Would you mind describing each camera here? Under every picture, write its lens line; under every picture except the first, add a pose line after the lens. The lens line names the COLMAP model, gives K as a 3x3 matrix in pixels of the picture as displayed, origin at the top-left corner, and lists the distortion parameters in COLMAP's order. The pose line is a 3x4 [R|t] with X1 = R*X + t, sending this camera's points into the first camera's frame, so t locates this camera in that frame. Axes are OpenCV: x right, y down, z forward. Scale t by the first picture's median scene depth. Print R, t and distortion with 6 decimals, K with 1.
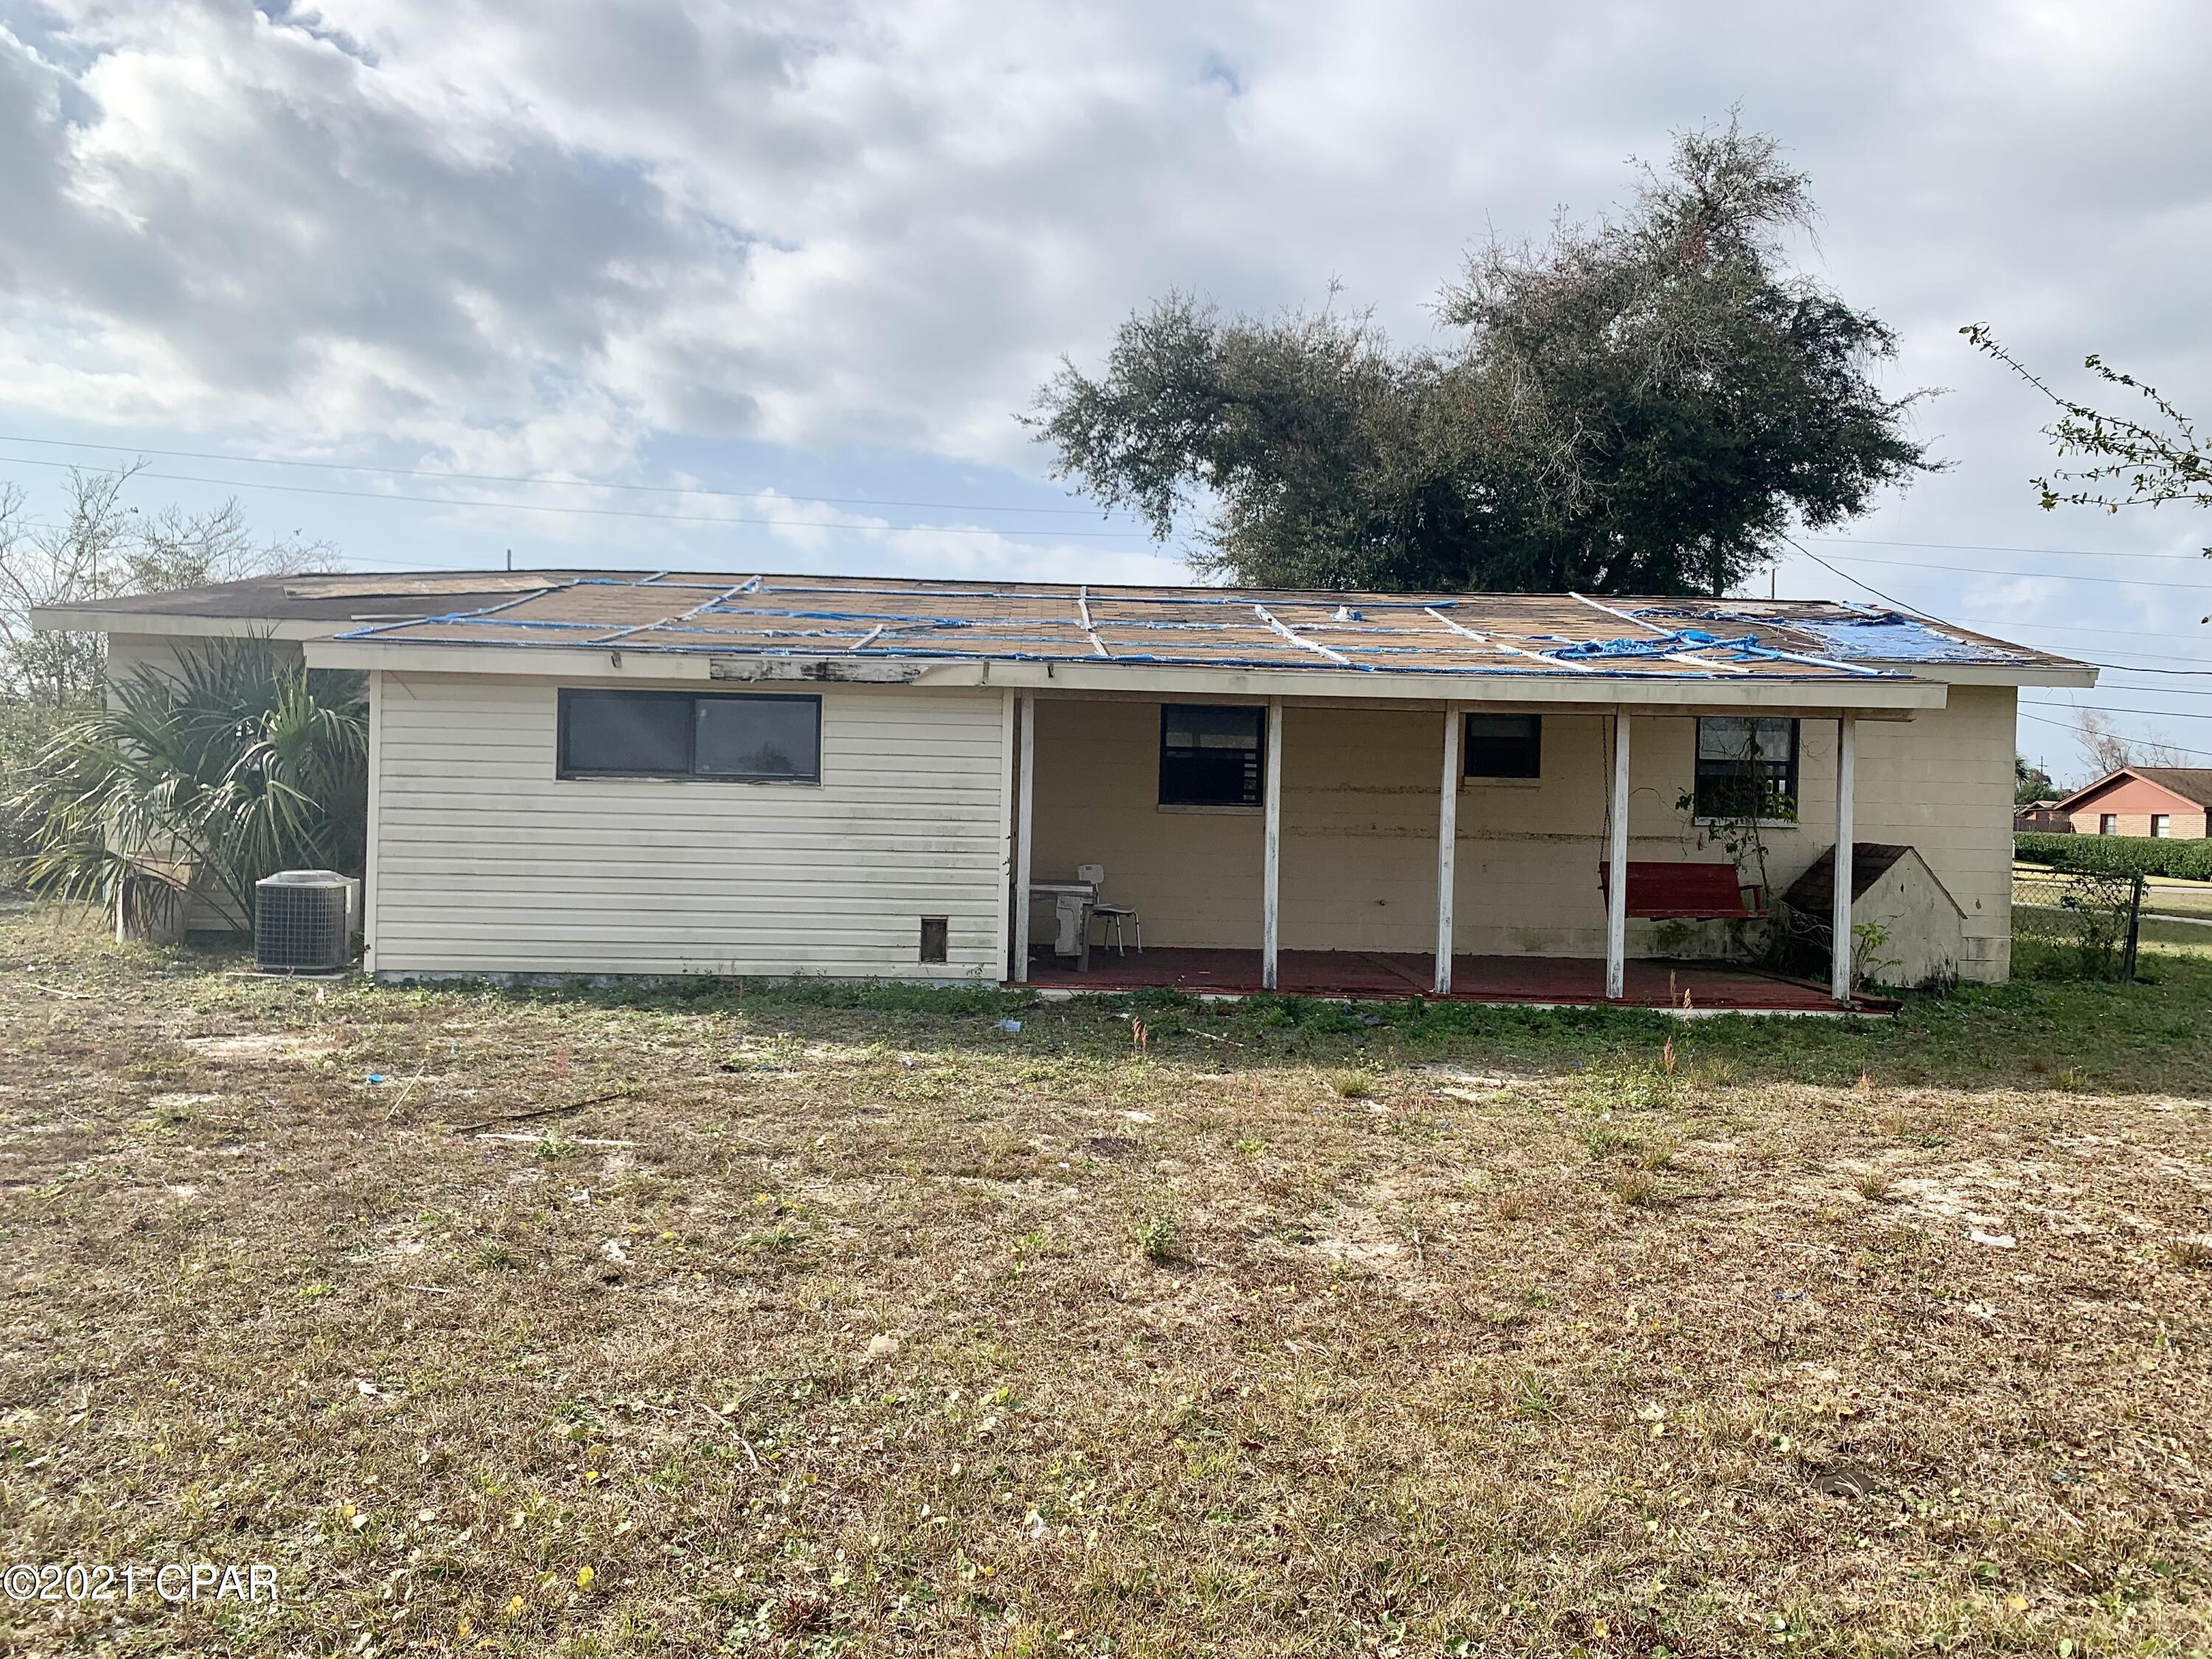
lens RADIAL K [[1720.6, 0, 1106.0], [0, 1720.6, 829.5], [0, 0, 1]] dist [0.057921, -0.123576]
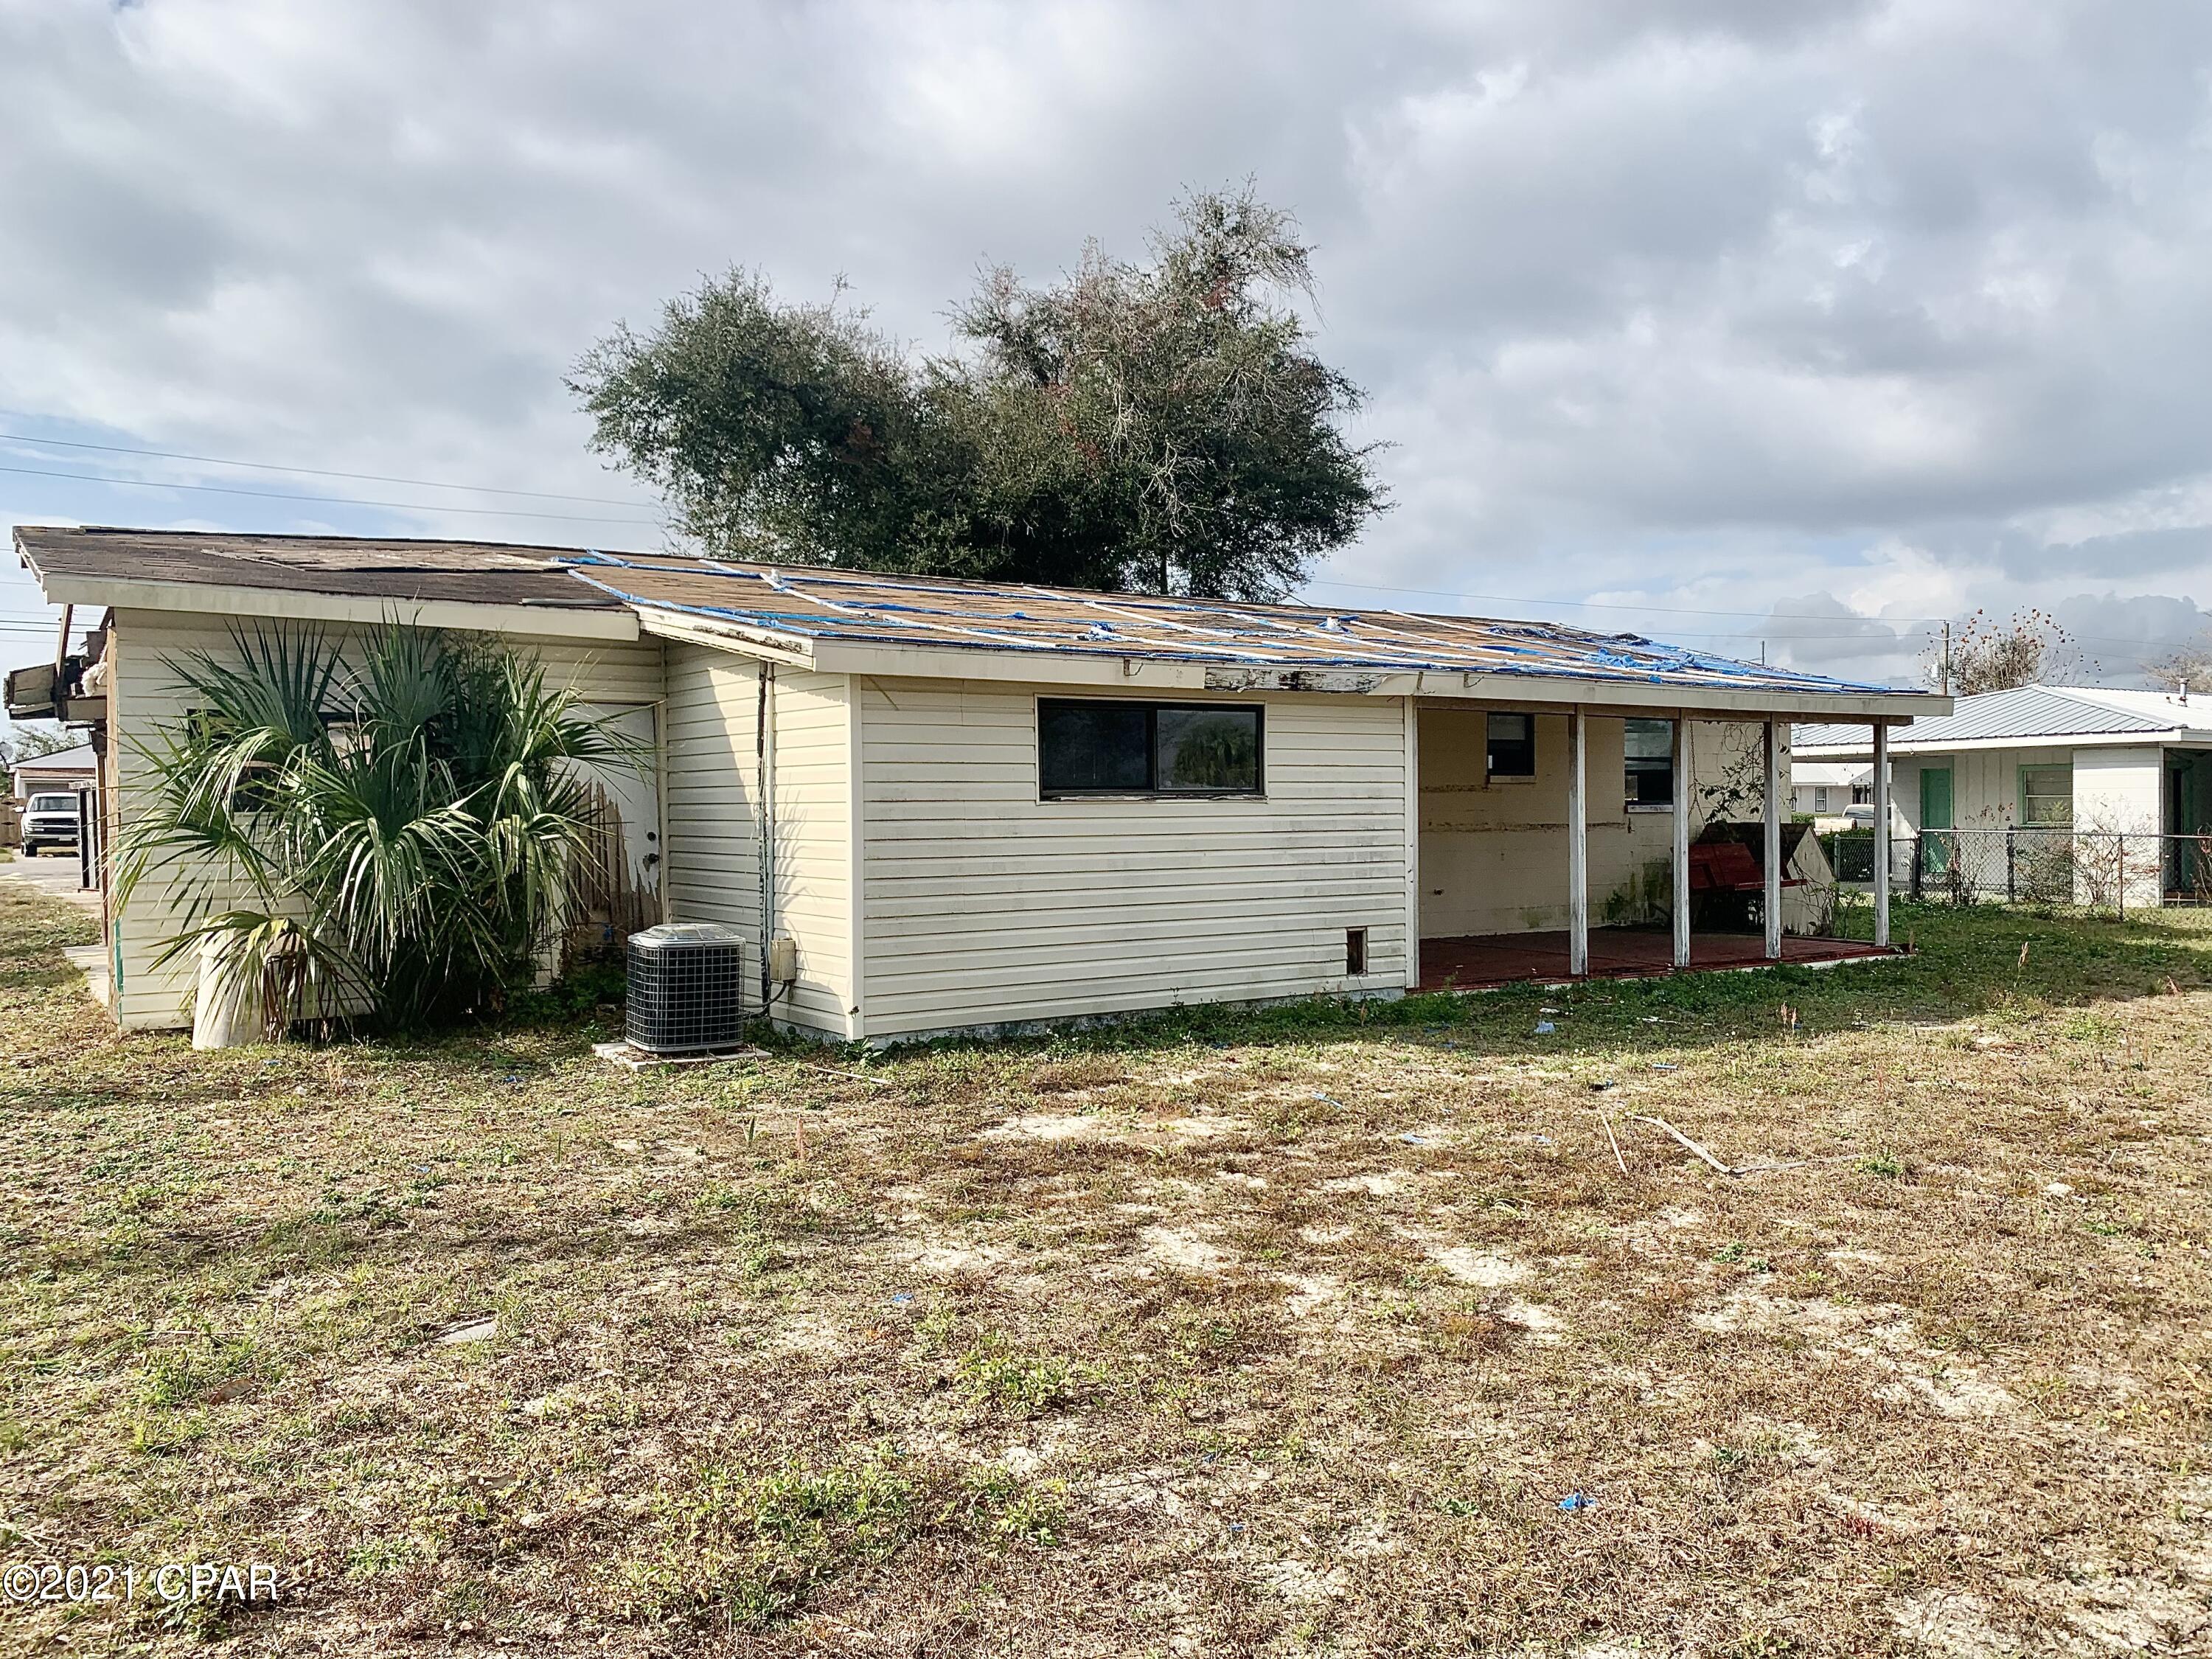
lens RADIAL K [[1720.6, 0, 1106.0], [0, 1720.6, 829.5], [0, 0, 1]] dist [0.057921, -0.123576]
pose [[0.841232, -0.036710, 0.539426, -0.755462], [0.035185, 0.999295, 0.013133, -0.024260], [-0.539527, 0.007932, 0.841931, 0.240074]]
